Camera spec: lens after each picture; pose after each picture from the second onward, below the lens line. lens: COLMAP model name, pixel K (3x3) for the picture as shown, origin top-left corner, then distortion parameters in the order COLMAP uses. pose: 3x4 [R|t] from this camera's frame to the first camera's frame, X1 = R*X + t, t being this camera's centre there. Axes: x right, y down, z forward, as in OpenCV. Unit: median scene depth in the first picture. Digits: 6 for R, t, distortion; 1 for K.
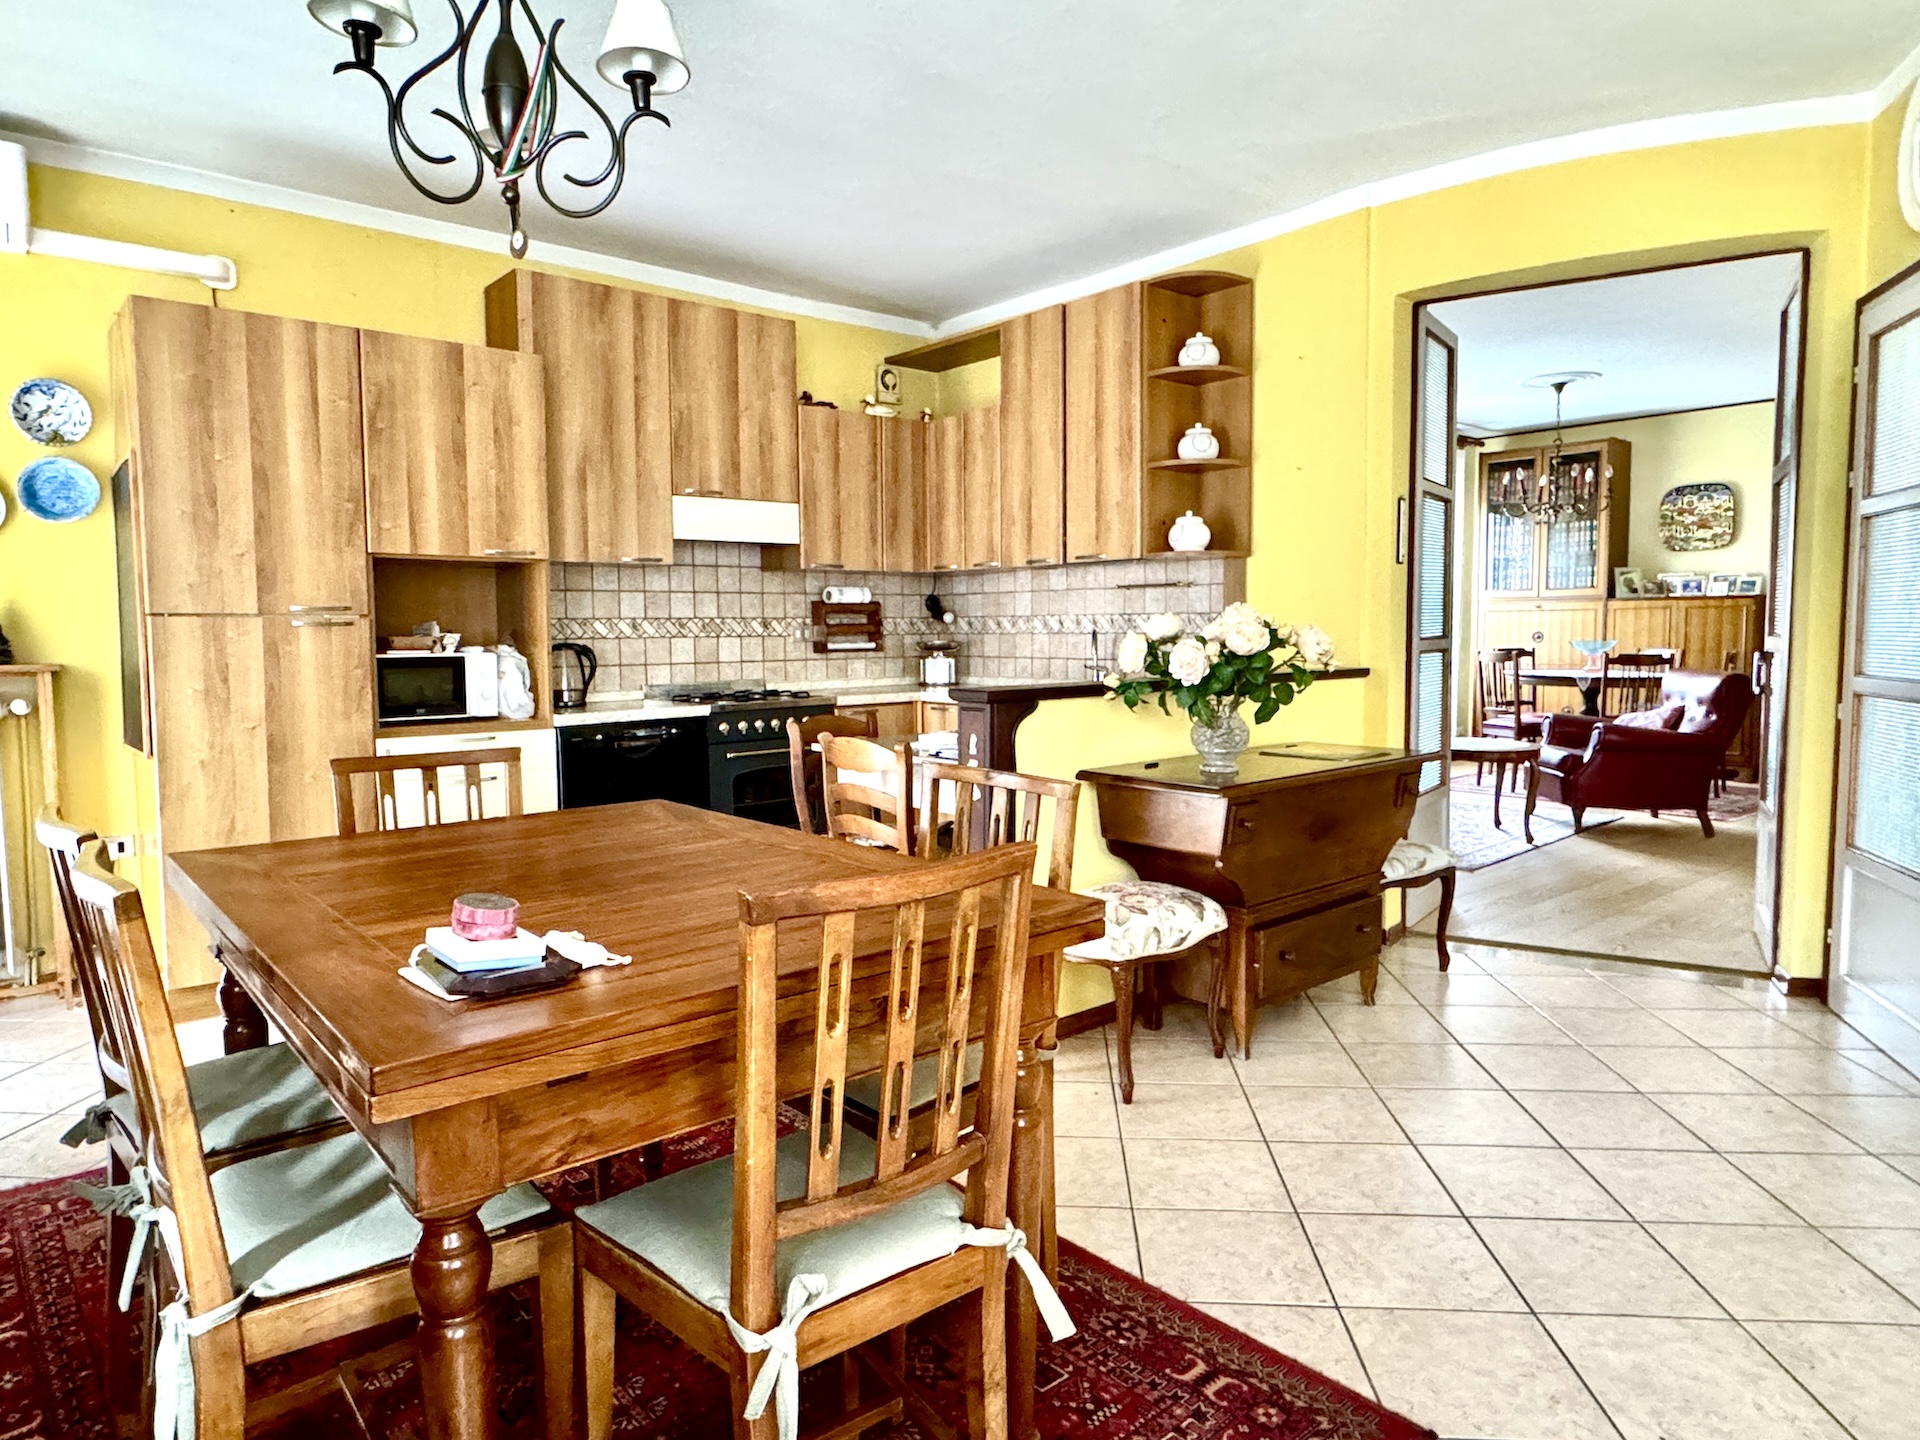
lens RADIAL K [[1159.7, 0, 959.3], [0, 1159.7, 714.8], [0, 0, 1]] dist [-0.000161, -0.003626]
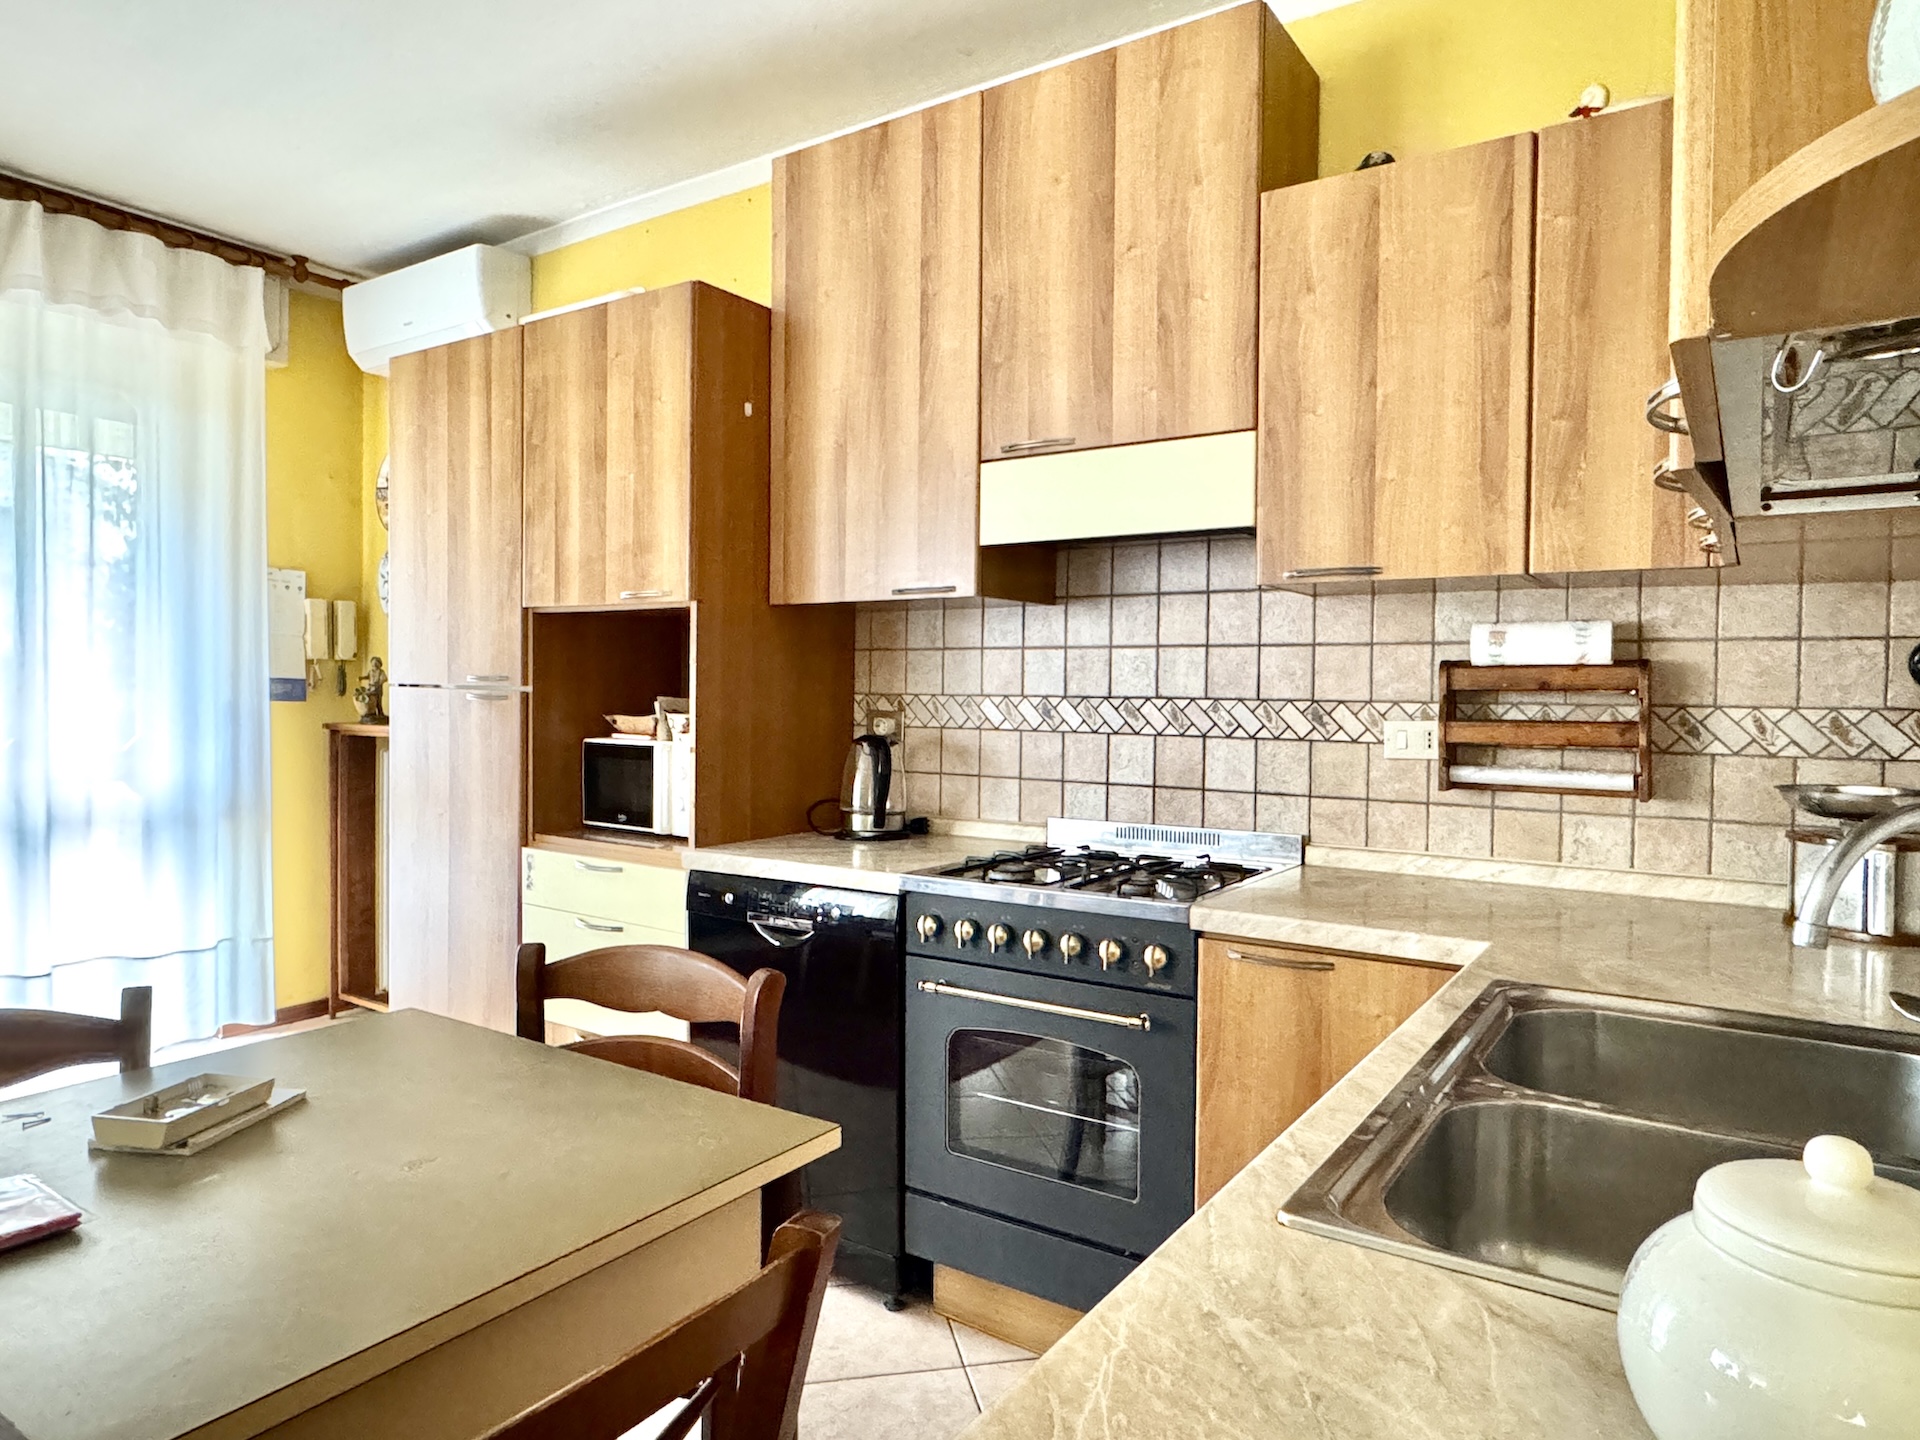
lens RADIAL K [[1159.7, 0, 960.9], [0, 1159.7, 706.2], [0, 0, 1]] dist [-0.000161, -0.003626]
pose [[0.279231, 0.024678, -0.959907, 0.247585], [-0.086724, 0.996232, 0.000384, -0.076880], [0.956300, 0.083139, 0.280319, 0.824952]]
